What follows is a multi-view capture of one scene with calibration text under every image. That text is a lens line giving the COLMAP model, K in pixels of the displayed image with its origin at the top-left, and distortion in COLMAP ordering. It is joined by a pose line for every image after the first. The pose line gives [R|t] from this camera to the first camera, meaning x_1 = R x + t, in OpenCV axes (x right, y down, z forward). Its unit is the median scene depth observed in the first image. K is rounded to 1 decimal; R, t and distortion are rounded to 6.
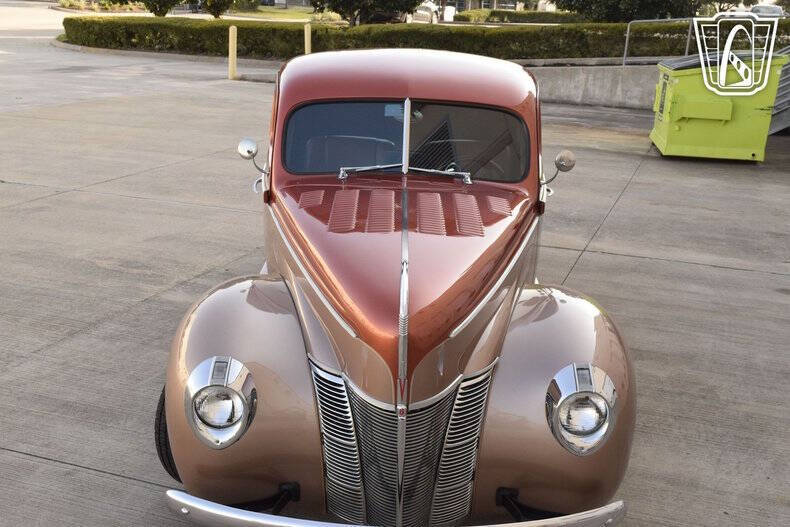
lens RADIAL K [[914.7, 0, 395.7], [0, 914.7, 263.8], [0, 0, 1]] dist [-0.017314, 0.000000]
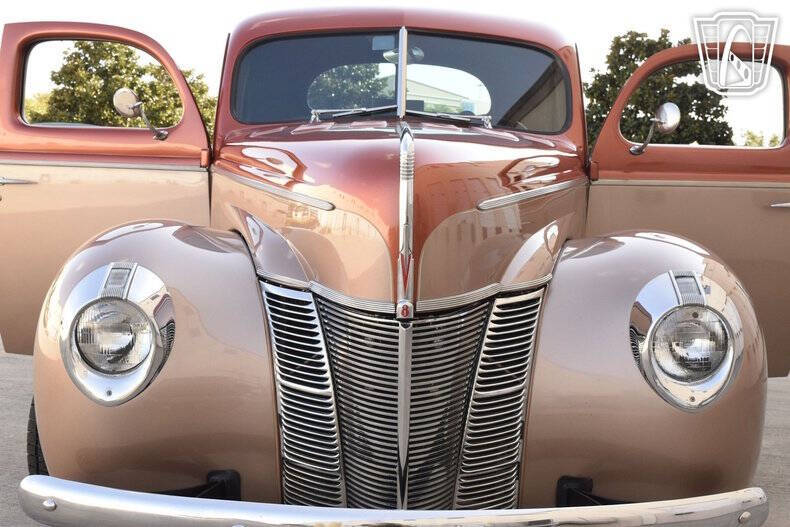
lens RADIAL K [[1092.8, 0, 398.4], [0, 1092.8, 260.4], [0, 0, 1]] dist [-0.029710, 0.000000]
pose [[0.999809, -0.005888, 0.018631, -0.007833], [0.009791, 0.976136, -0.216939, 0.193159], [-0.016909, 0.217080, 0.976007, 0.180154]]
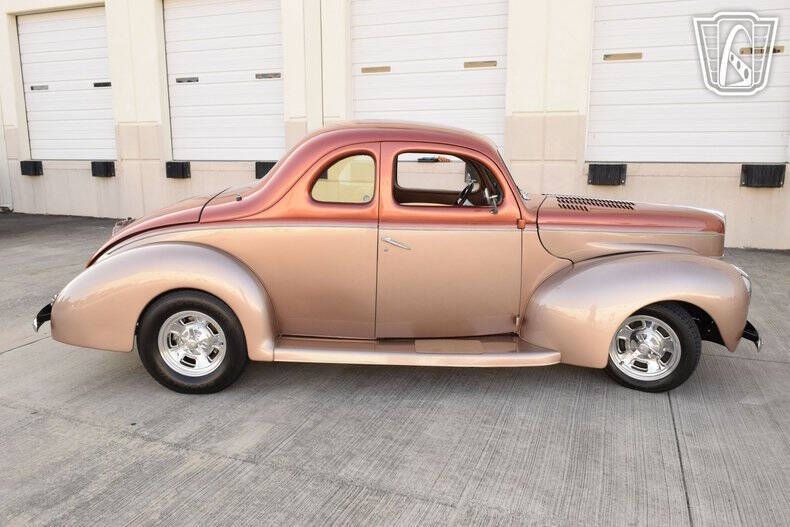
lens RADIAL K [[605.3, 0, 394.6], [0, 605.3, 271.8], [0, 0, 1]] dist [-0.019751, 0.011631]
pose [[0.015254, -0.244108, 0.969628, -1.007910], [0.279767, 0.932050, 0.230247, -0.262789], [-0.959947, 0.267758, 0.082511, 1.133938]]
